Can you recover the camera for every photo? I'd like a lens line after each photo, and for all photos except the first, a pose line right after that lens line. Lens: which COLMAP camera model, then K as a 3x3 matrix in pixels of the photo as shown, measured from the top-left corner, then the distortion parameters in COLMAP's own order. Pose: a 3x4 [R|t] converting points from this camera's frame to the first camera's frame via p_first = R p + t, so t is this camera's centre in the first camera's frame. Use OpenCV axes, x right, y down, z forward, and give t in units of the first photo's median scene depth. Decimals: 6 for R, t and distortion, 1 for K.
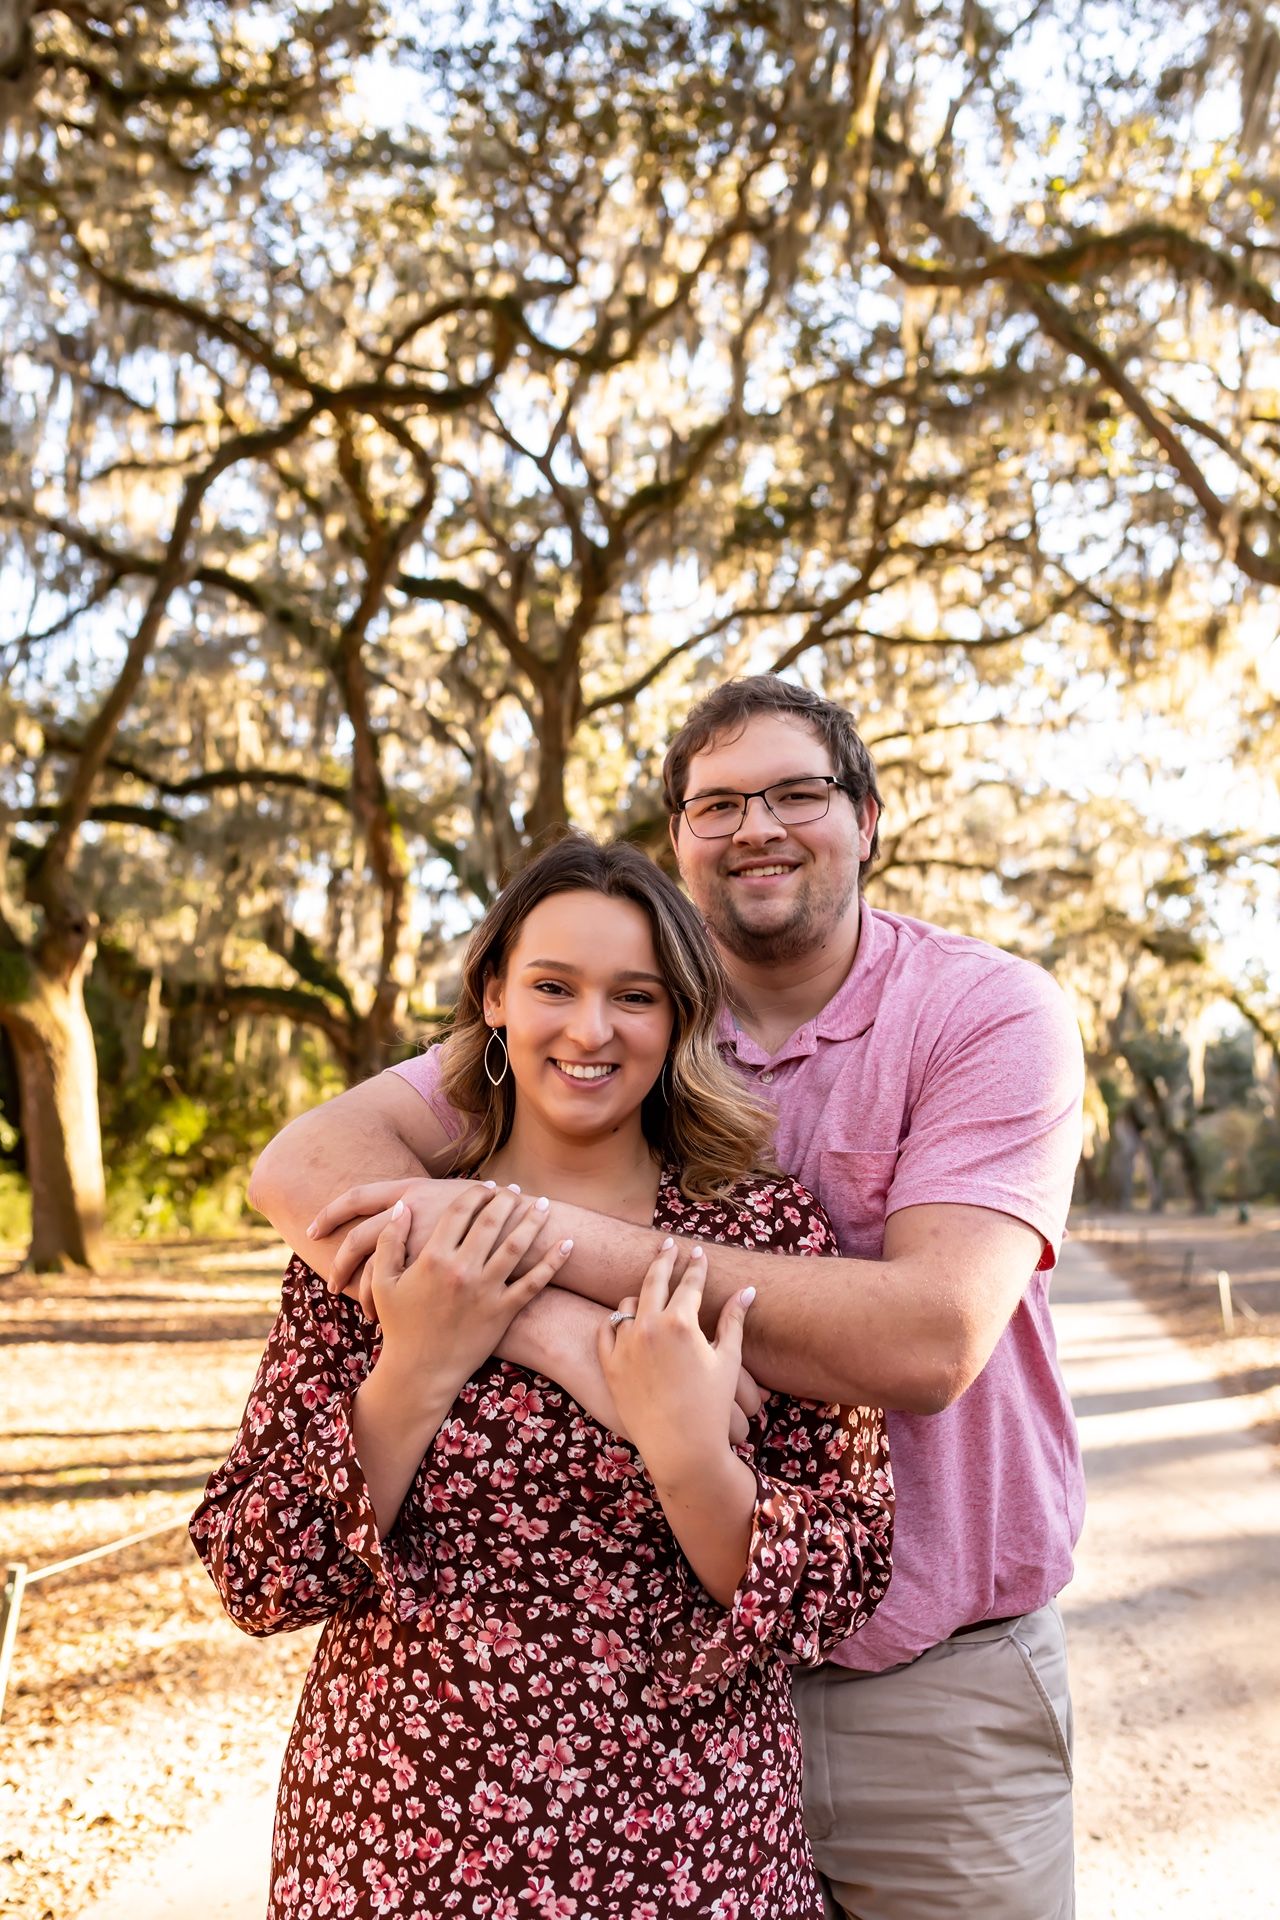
lens RADIAL K [[1862.7, 0, 640.0], [0, 1862.7, 960.0], [0, 0, 1]] dist [0.002210, 0.013579]
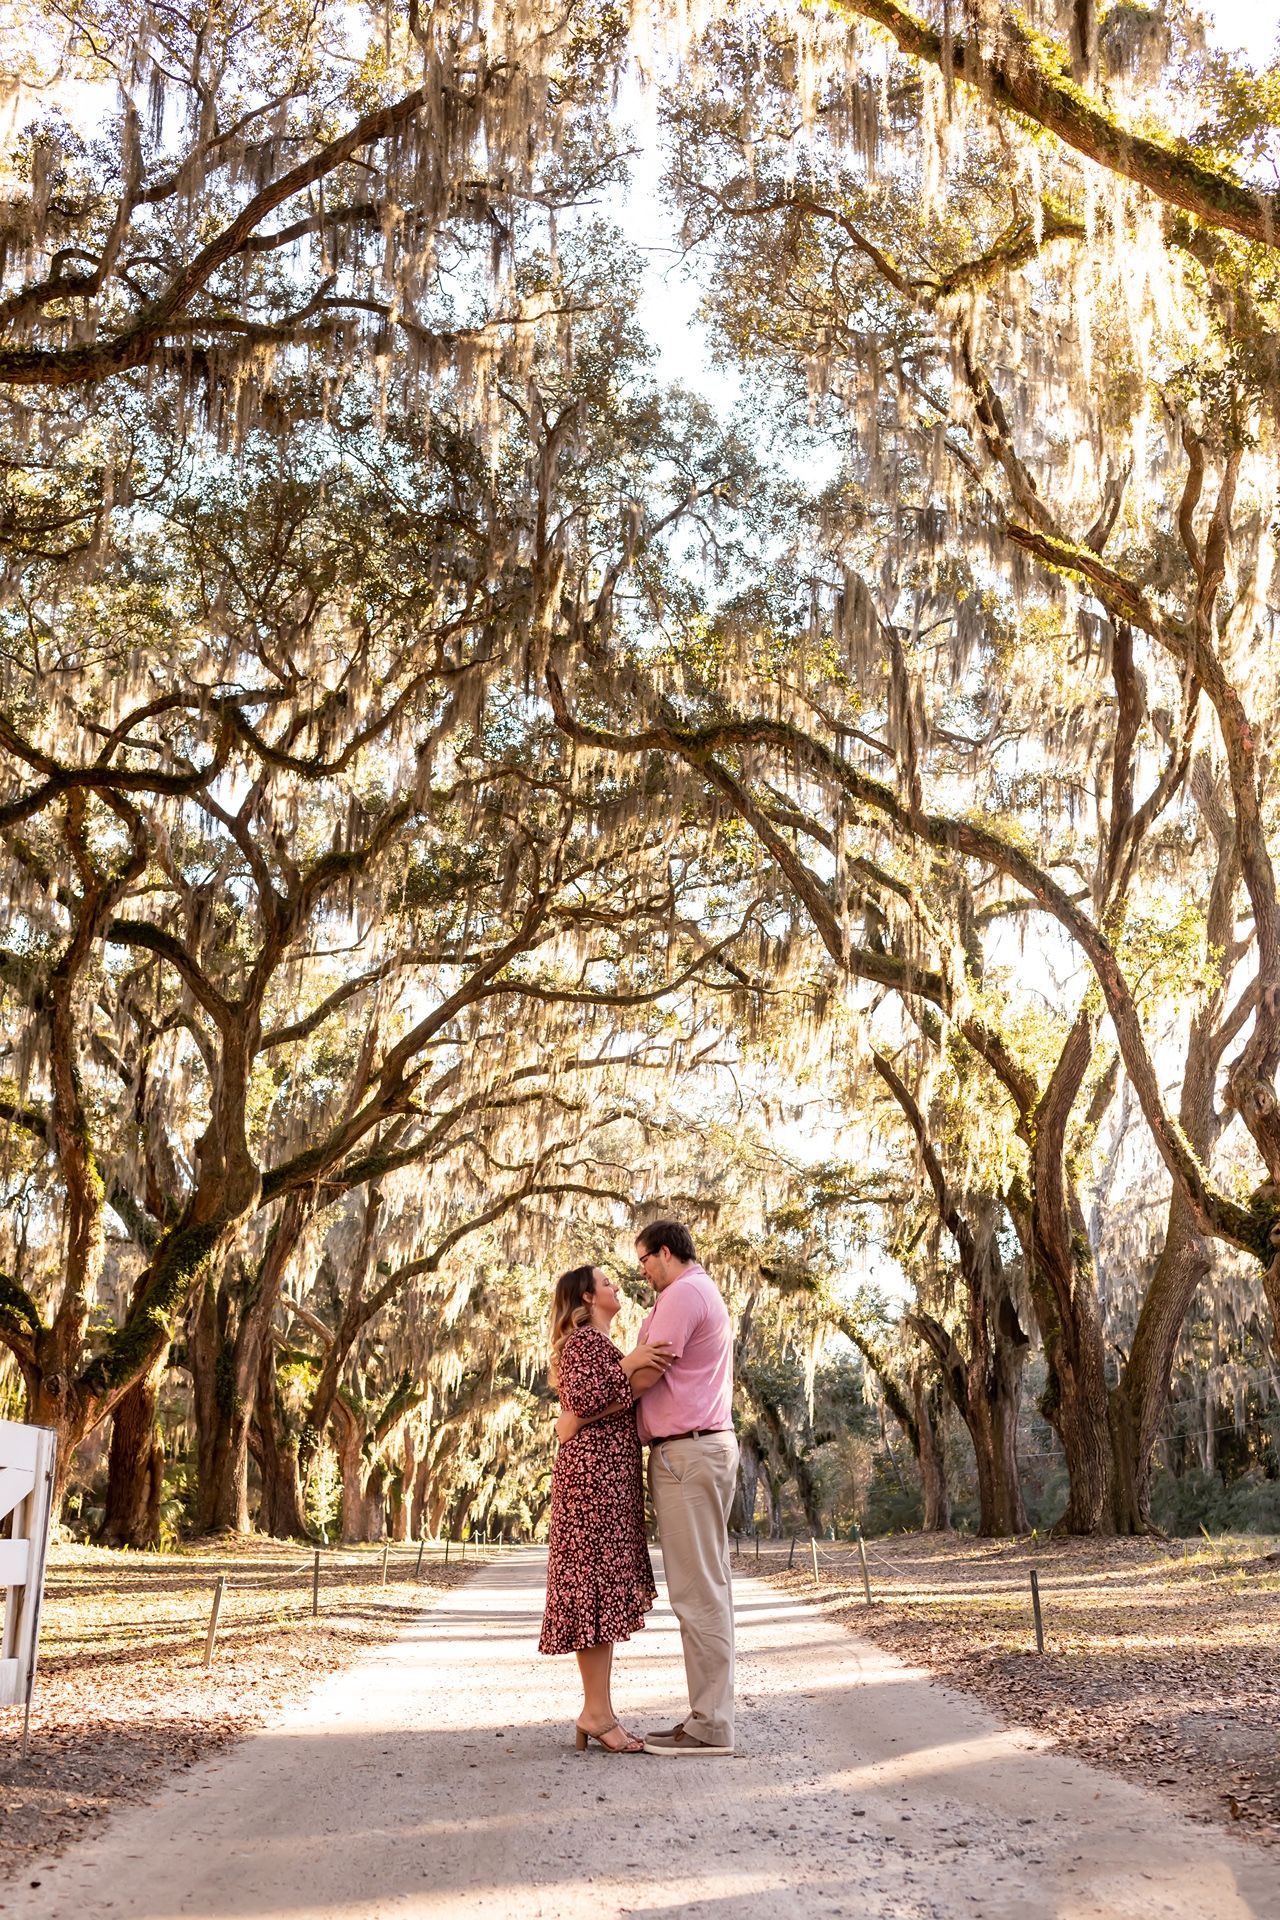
lens RADIAL K [[1930.1, 0, 610.4], [0, 1930.1, 1023.2], [0, 0, 1]] dist [0.017287, -0.029525]
pose [[0.982727, 0.041154, 0.180425, -0.034022], [-0.017058, 0.990953, -0.133121, -0.002107], [-0.184271, 0.127744, 0.974539, -0.131923]]
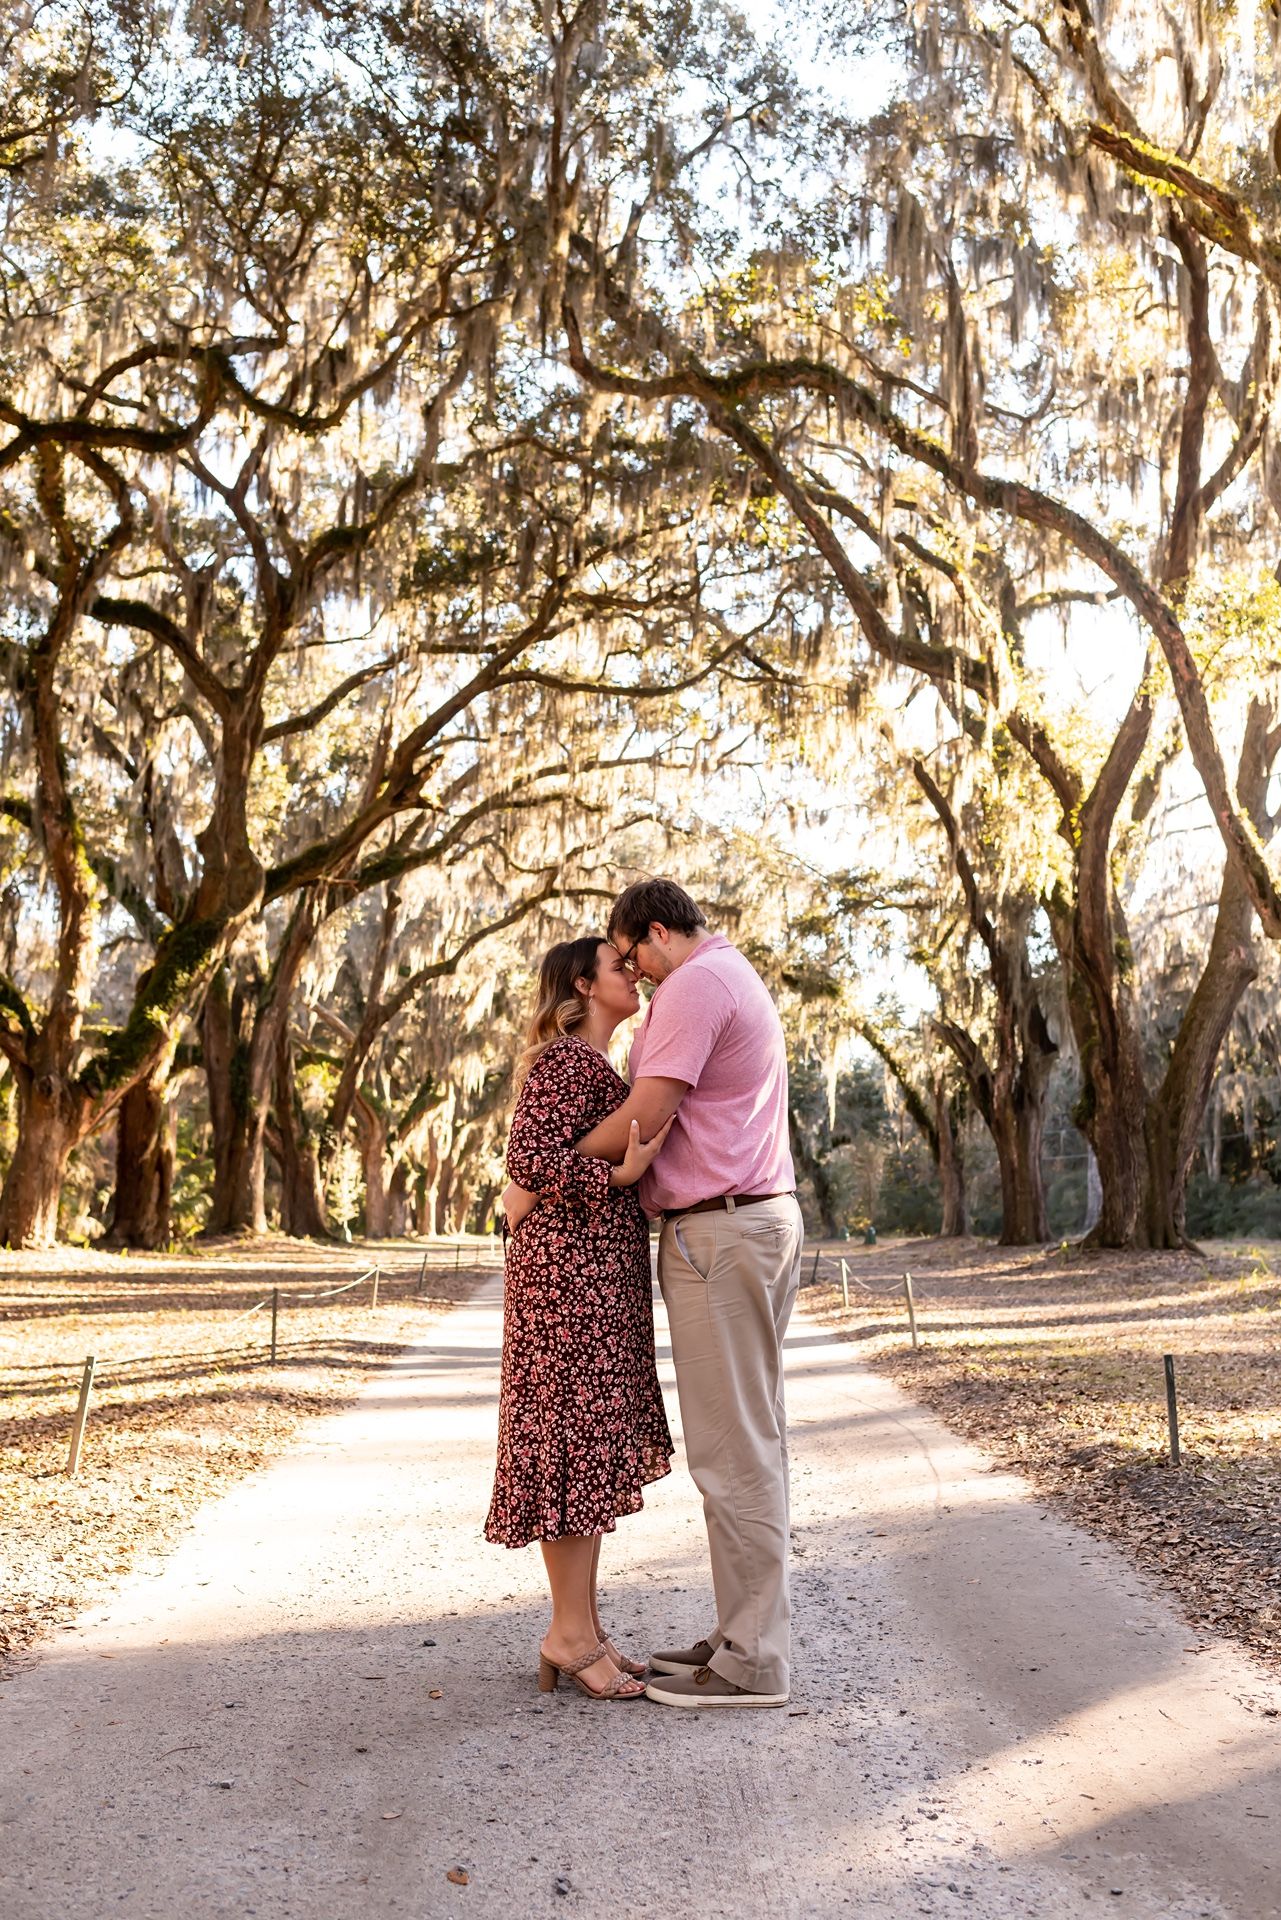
lens RADIAL K [[1896.7, 0, 640.5], [0, 1896.7, 960.0], [0, 0, 1]] dist [0.004923, -0.032308]
pose [[0.981711, 0.028631, 0.188212, -0.019902], [-0.026230, 0.999540, -0.015237, -0.000770], [-0.188562, 0.010022, 0.982010, -0.066037]]
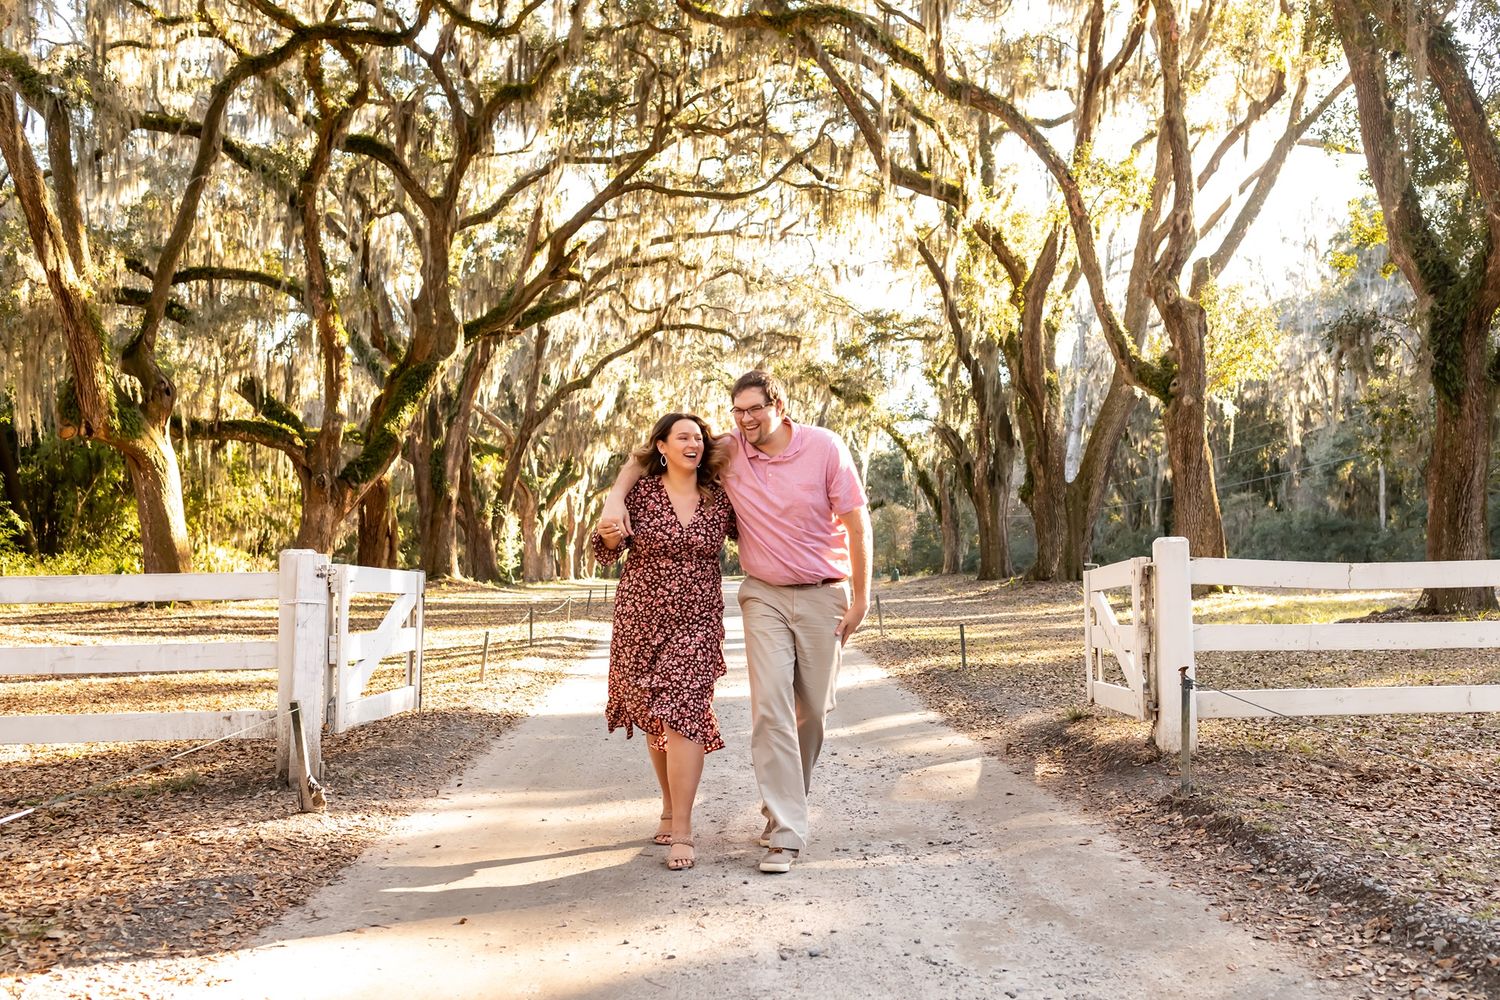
lens RADIAL K [[1481.8, 0, 797.1], [0, 1481.8, 495.4], [0, 0, 1]] dist [0.004923, -0.032308]
pose [[0.971958, 0.000143, 0.235155, -0.045138], [-0.017798, 0.997176, 0.072955, -0.017510], [-0.234481, -0.075094, 0.969216, -0.195743]]
